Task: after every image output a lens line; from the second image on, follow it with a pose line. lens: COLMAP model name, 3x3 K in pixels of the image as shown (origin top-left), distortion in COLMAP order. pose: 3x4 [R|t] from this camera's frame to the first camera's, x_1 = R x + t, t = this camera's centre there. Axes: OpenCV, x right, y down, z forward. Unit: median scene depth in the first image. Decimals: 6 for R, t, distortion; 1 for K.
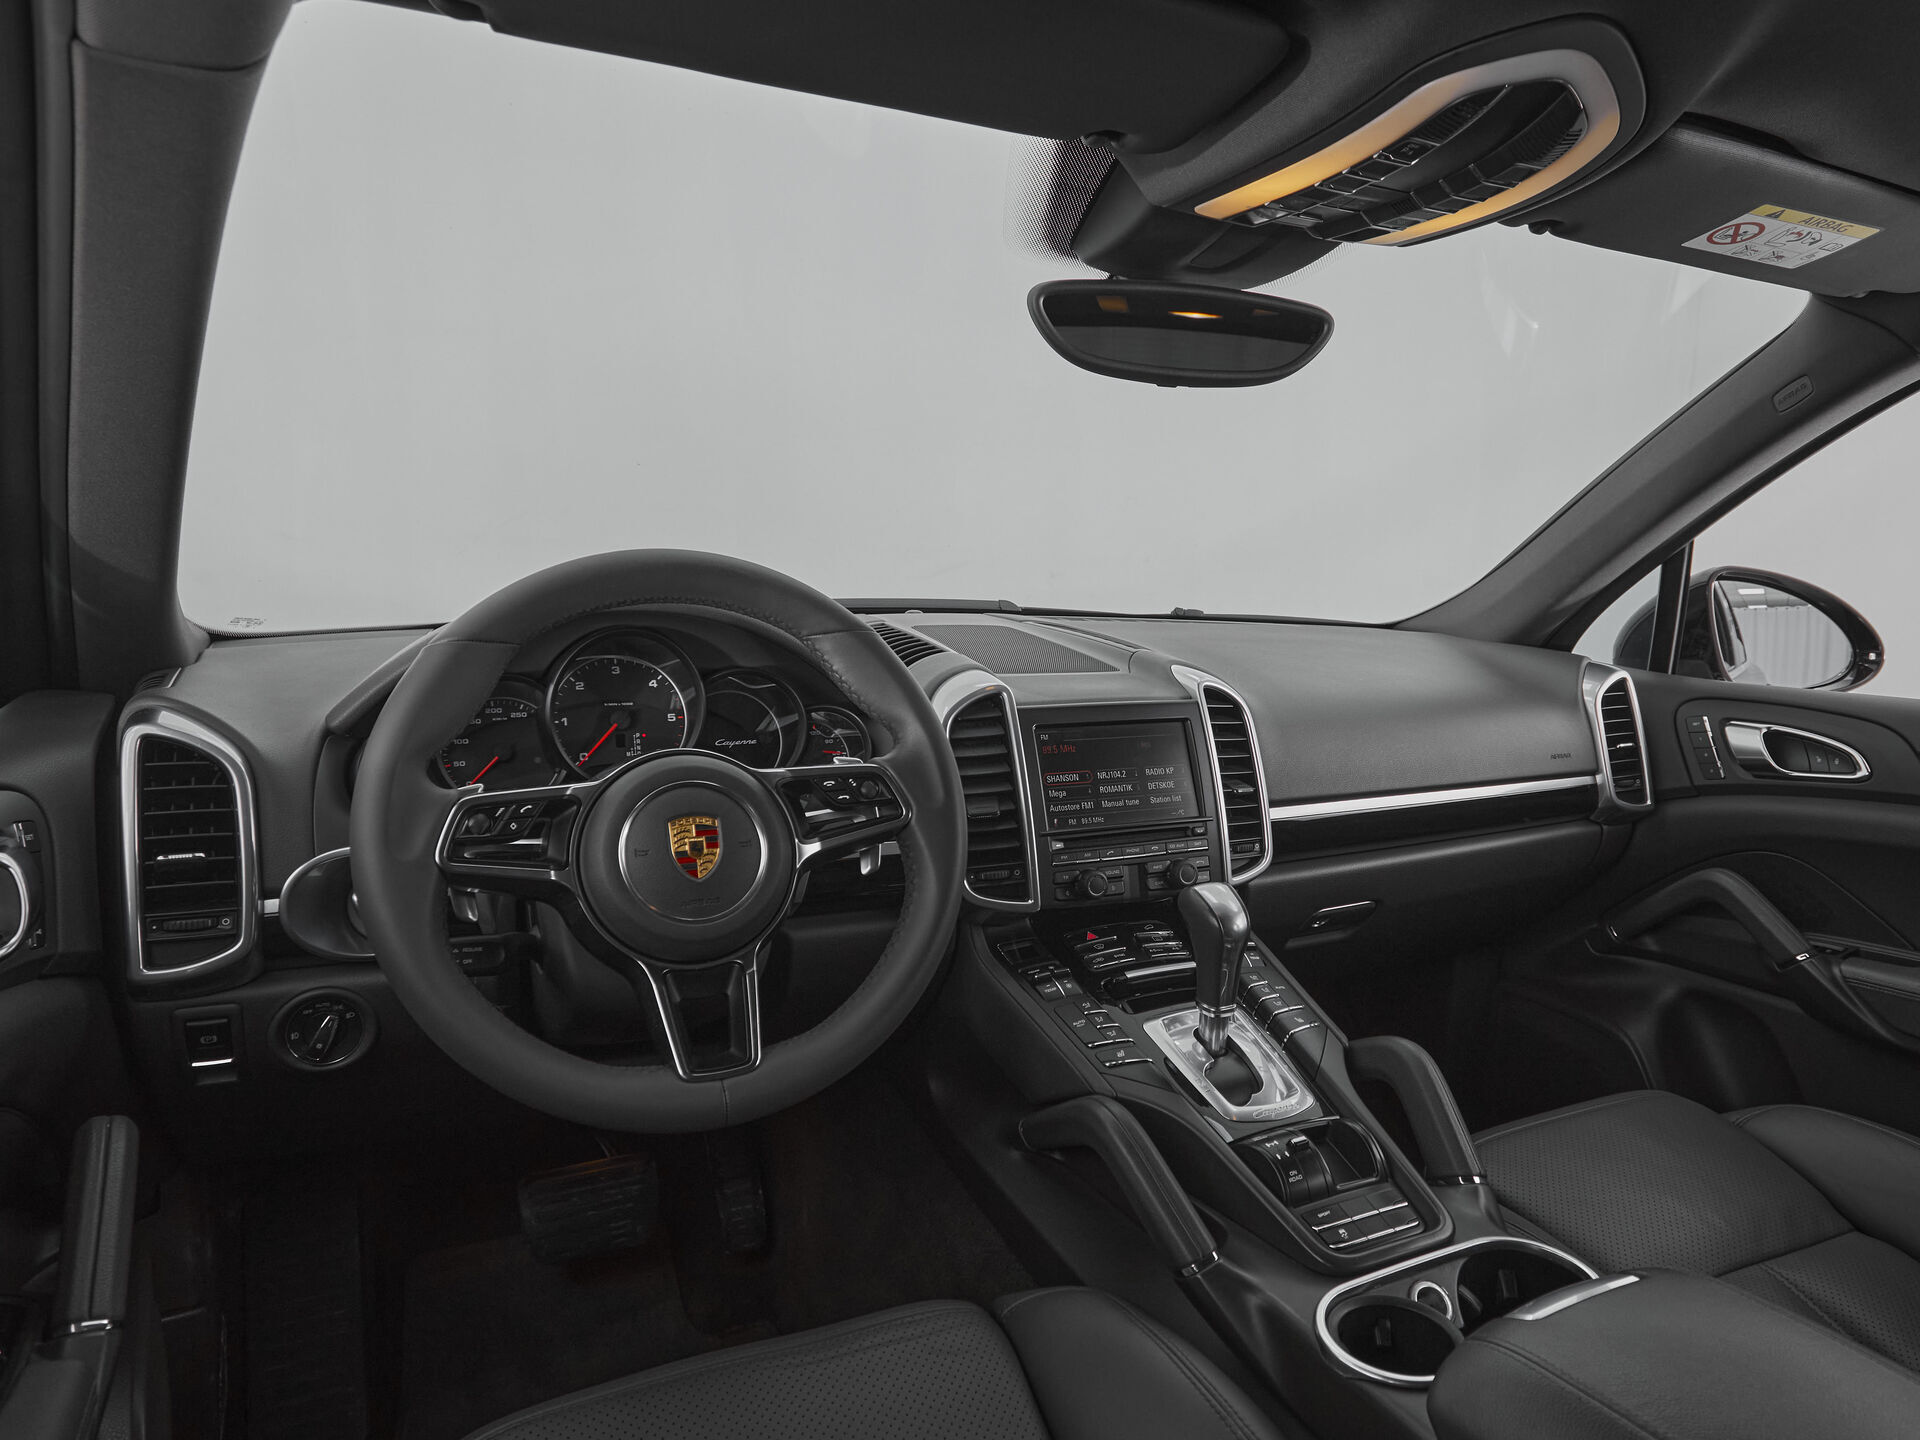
lens RADIAL K [[1244.6, 0, 1053.4], [0, 1244.6, 727.5], [0, 0, 1]] dist [-0.020694, 0.013110]
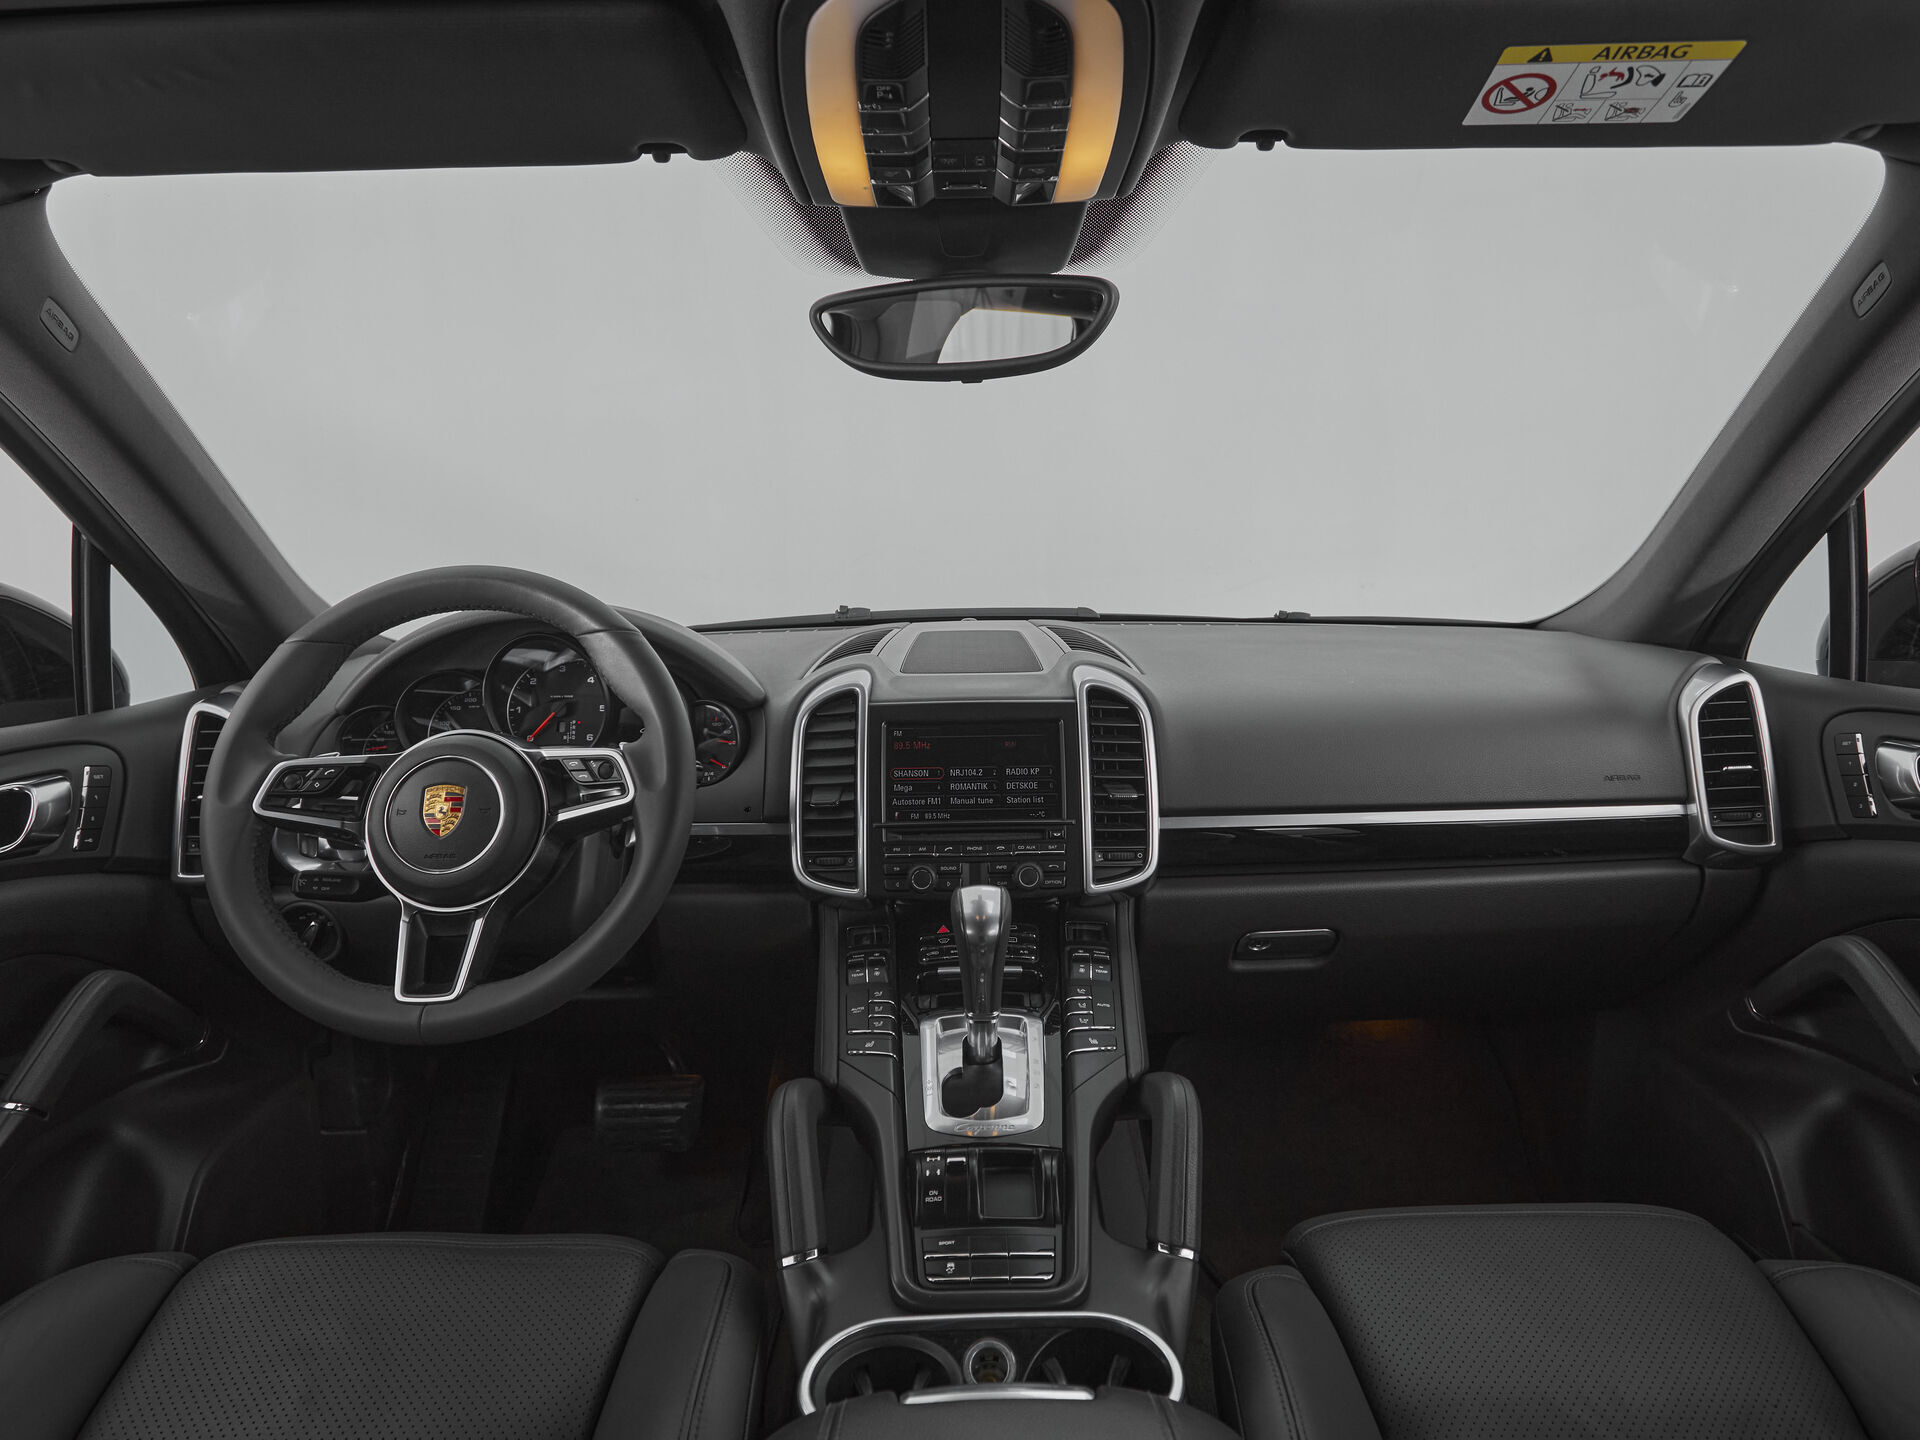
lens RADIAL K [[1127.8, 0, 971.3], [0, 1127.8, 723.5], [0, 0, 1]] dist [-0.011940, -0.003131]
pose [[0.884348, 0.020033, -0.466399, 0.488181], [-0.025634, 0.999655, -0.005667, 0.003370], [0.466125, 0.016967, 0.884556, 0.195881]]
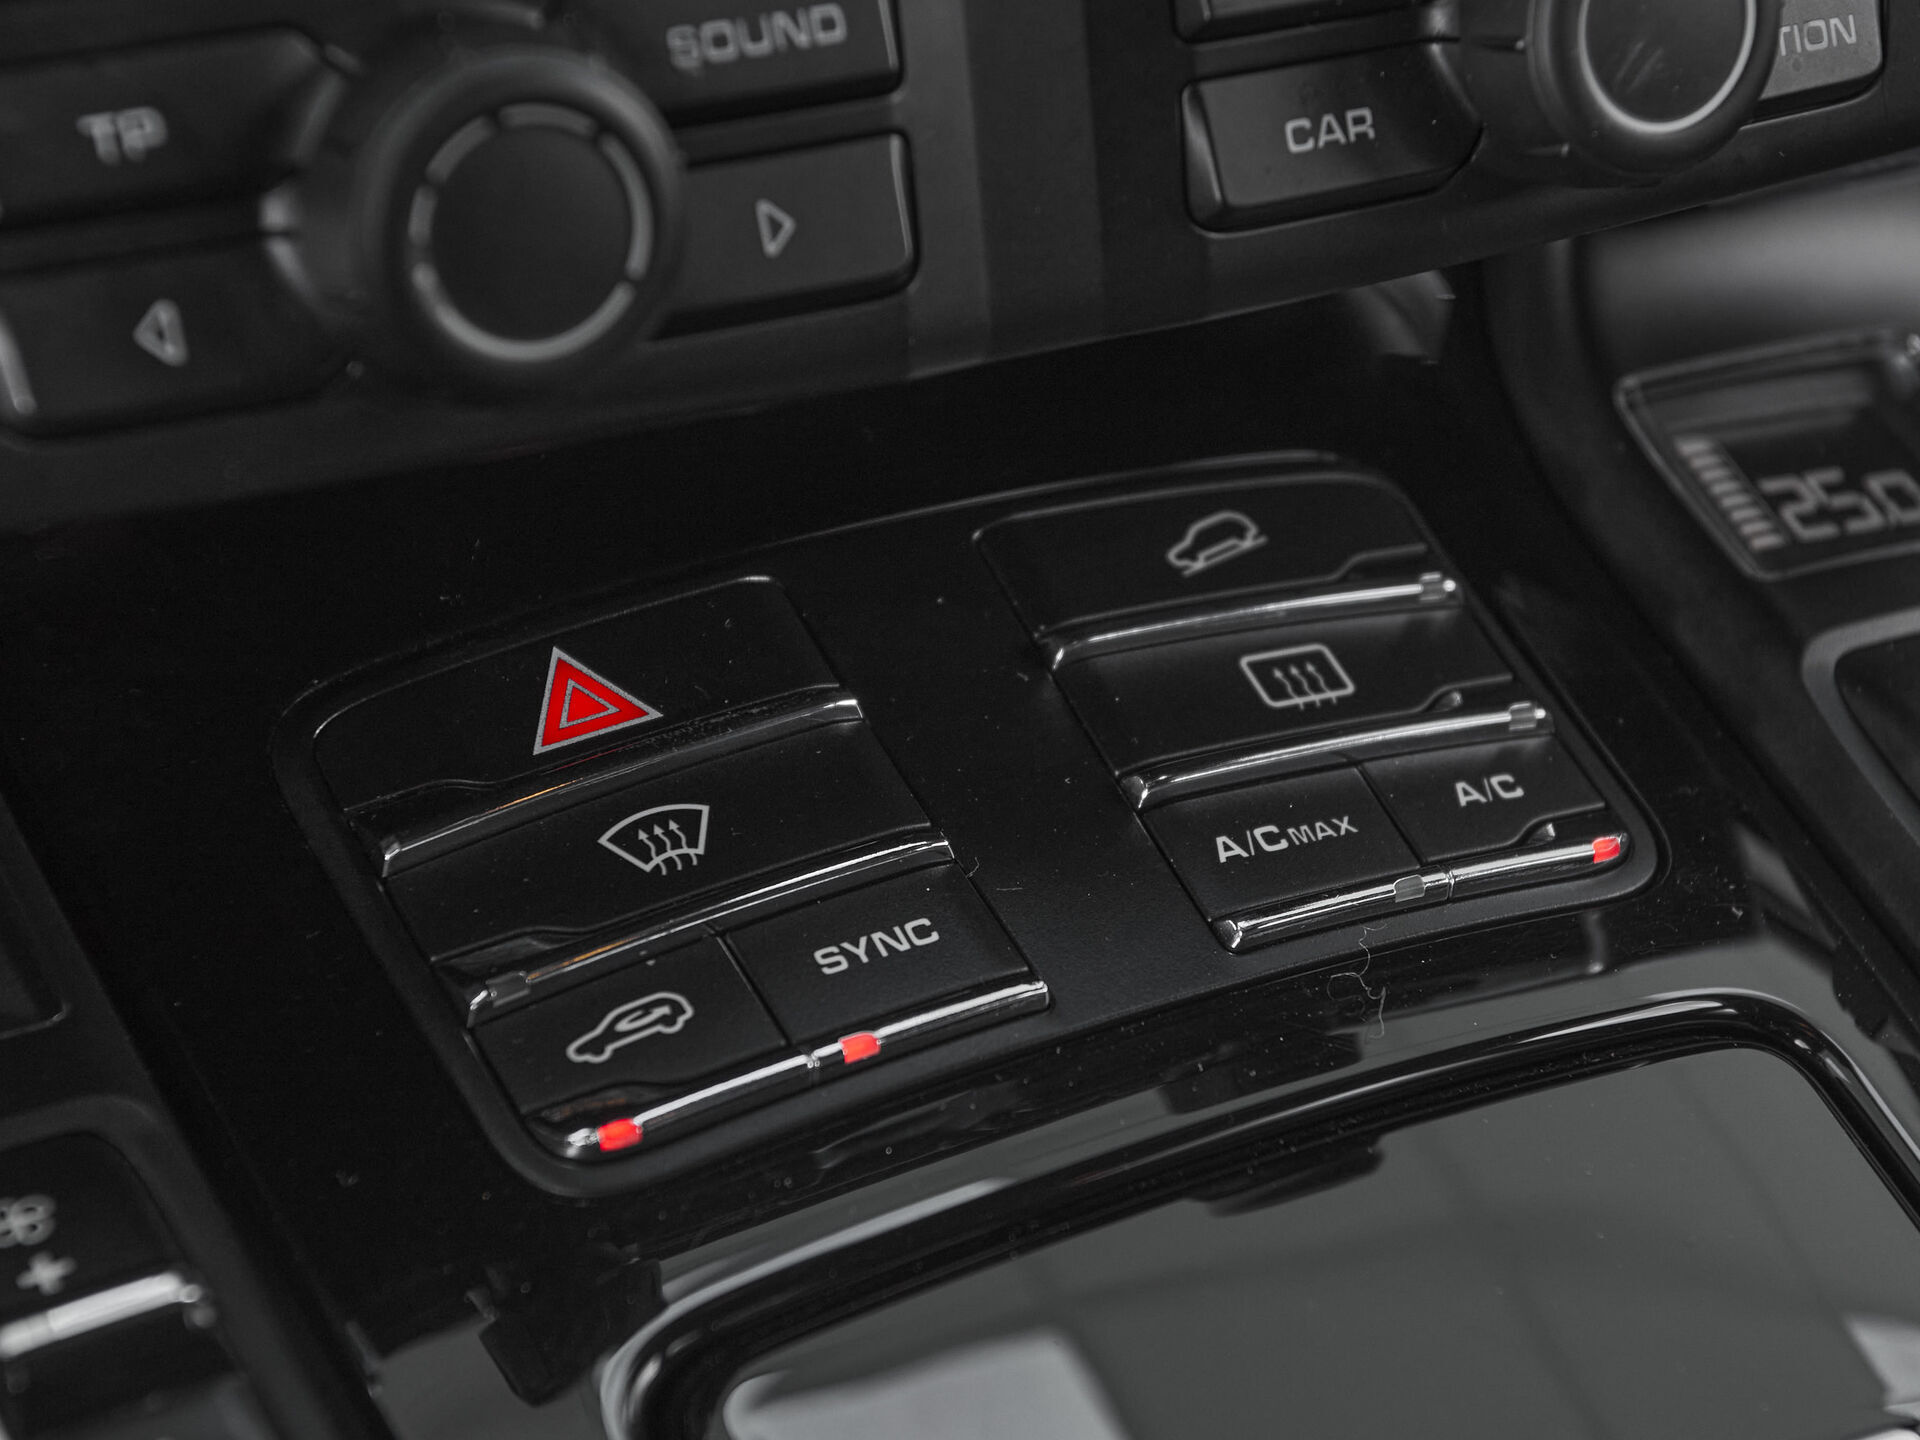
lens RADIAL K [[3724.0, 0, 954.0], [0, 3724.0, 714.3], [0, 0, 1]] dist [-0.092509, 0.000000]
pose [[0.999872, -0.013899, -0.007894, 0.061318], [0.015805, 0.933515, 0.358190, 0.071635], [0.002391, -0.358269, 0.933615, 0.758589]]
